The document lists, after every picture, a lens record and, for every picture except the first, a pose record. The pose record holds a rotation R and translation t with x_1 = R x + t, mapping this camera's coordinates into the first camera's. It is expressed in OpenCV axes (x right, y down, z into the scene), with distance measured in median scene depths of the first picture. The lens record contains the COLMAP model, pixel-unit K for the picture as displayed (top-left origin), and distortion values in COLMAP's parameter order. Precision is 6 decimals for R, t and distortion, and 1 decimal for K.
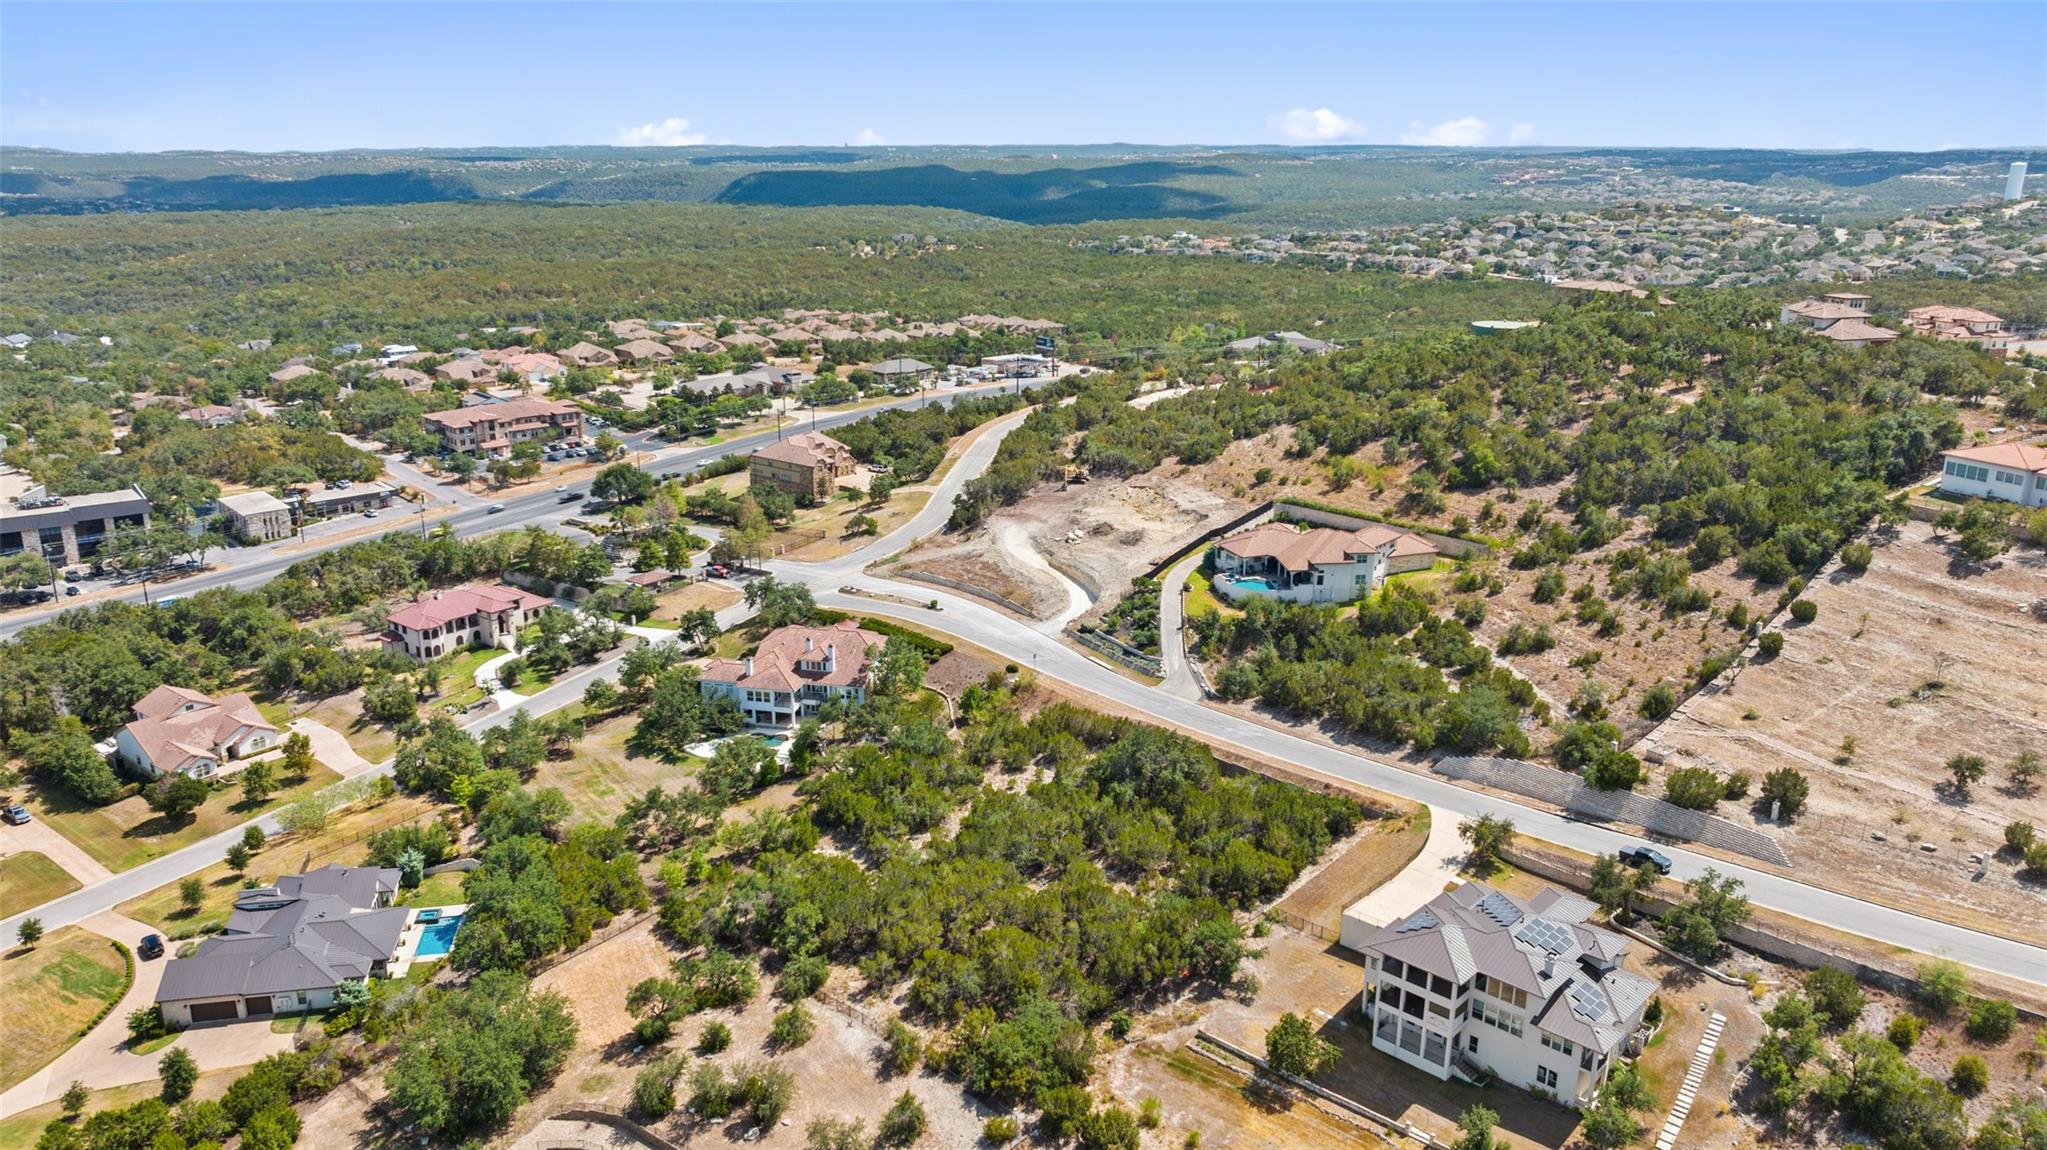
lens RADIAL K [[1407.6, 0, 1033.5], [0, 1407.6, 601.9], [0, 0, 1]] dist [-0.021909, 0.004415]
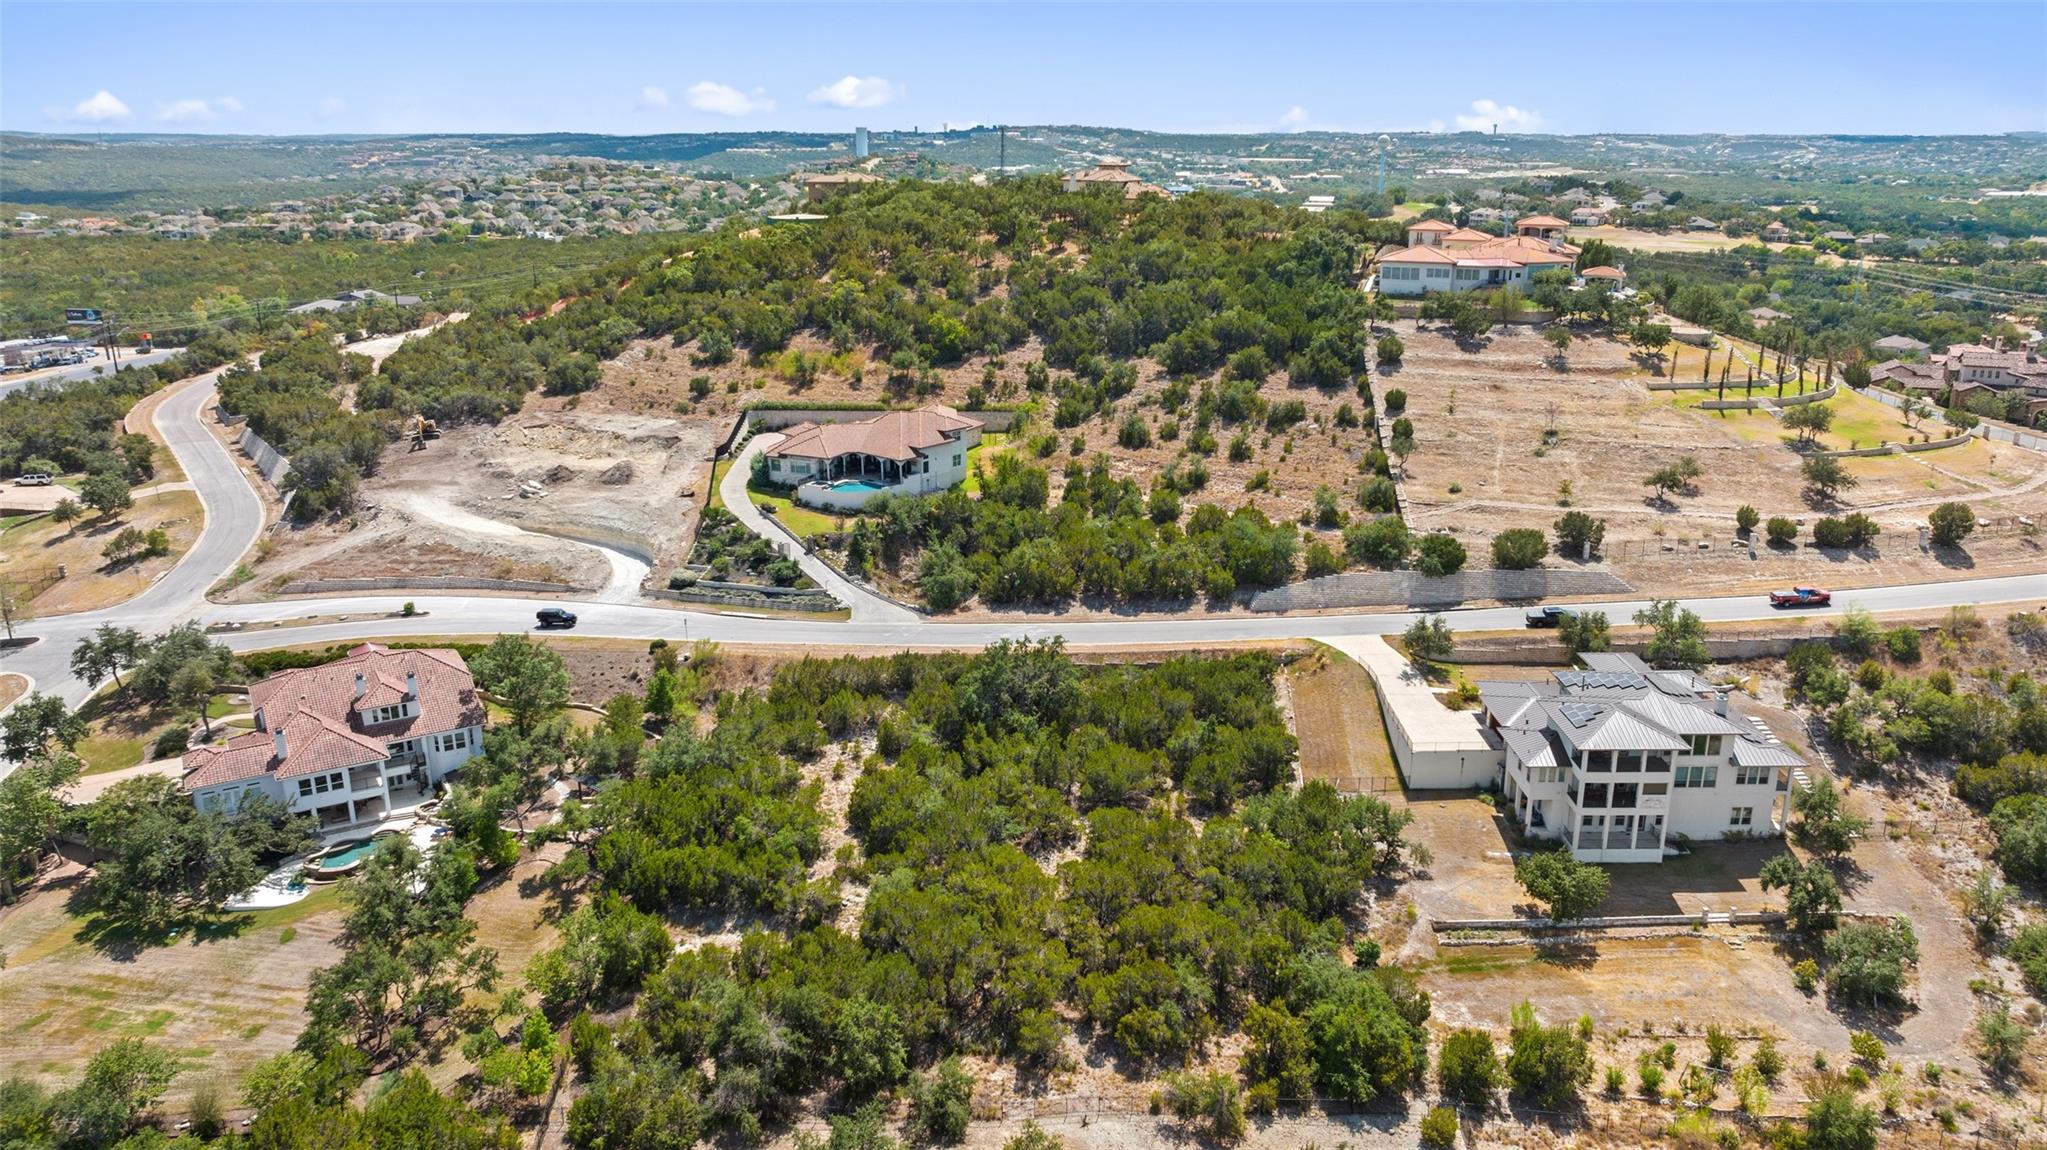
lens RADIAL K [[1407.6, 0, 1033.5], [0, 1407.6, 601.9], [0, 0, 1]] dist [-0.021909, 0.004415]
pose [[0.725993, -0.217920, 0.652261, -0.408971], [0.211382, 0.973261, 0.089889, 0.001722], [-0.654409, 0.072617, 0.752646, 0.398605]]
